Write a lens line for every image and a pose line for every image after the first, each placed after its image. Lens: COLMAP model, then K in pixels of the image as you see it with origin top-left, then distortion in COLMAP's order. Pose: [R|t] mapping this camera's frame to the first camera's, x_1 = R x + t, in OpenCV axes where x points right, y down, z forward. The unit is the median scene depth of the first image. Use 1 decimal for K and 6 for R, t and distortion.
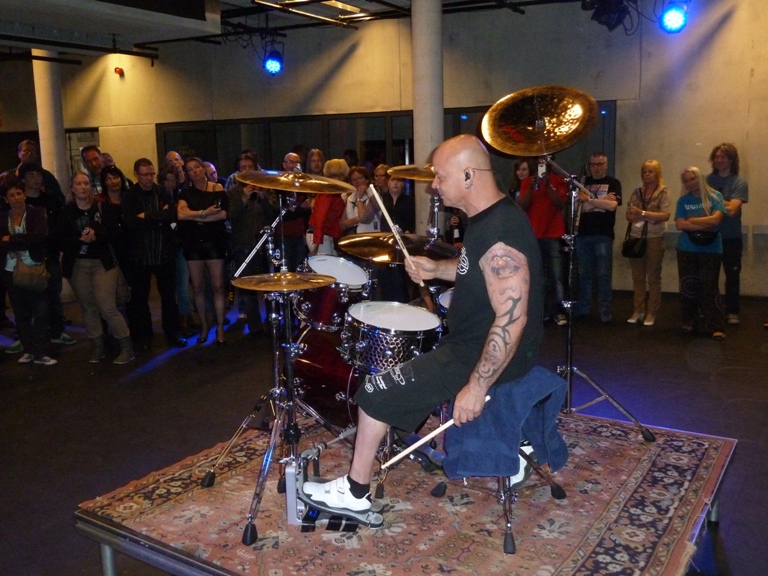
lens RADIAL K [[729.6, 0, 389.3], [0, 729.6, 291.3], [0, 0, 1]] dist [-0.032733, 0.000000]
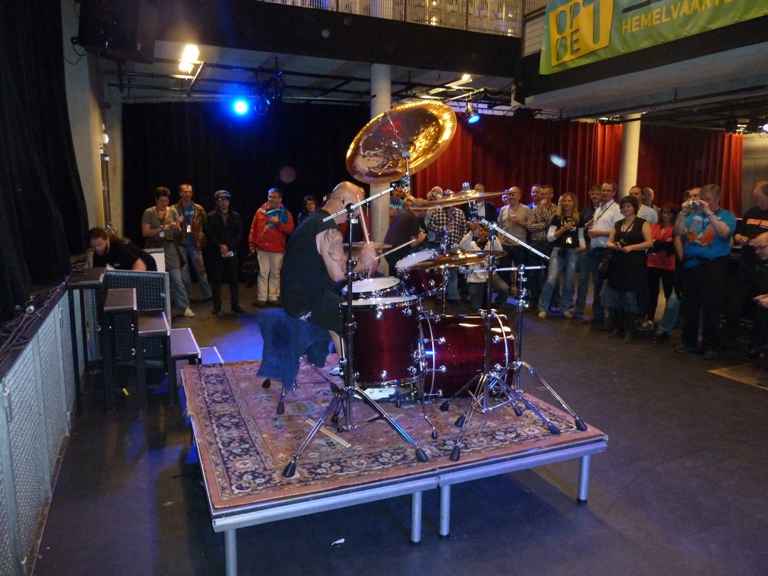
lens RADIAL K [[575.8, 0, 378.8], [0, 575.8, 285.5], [0, 0, 1]] dist [-0.047549, 0.024960]
pose [[-0.577473, 0.135605, -0.805069, 0.962411], [-0.143560, 0.953877, 0.263646, -0.285614], [0.803688, 0.267824, -0.531371, 1.589596]]
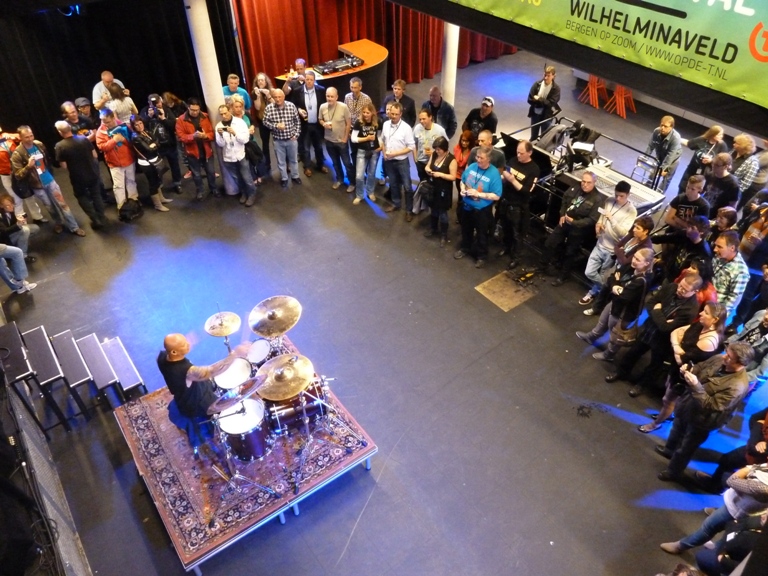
lens RADIAL K [[575.8, 0, 386.4], [0, 575.8, 283.3], [0, 0, 1]] dist [-0.047549, 0.024960]
pose [[-0.361961, 0.617405, -0.698423, 0.944171], [-0.156238, 0.698448, 0.698398, -1.542795], [0.919007, 0.361914, -0.156349, 1.580414]]
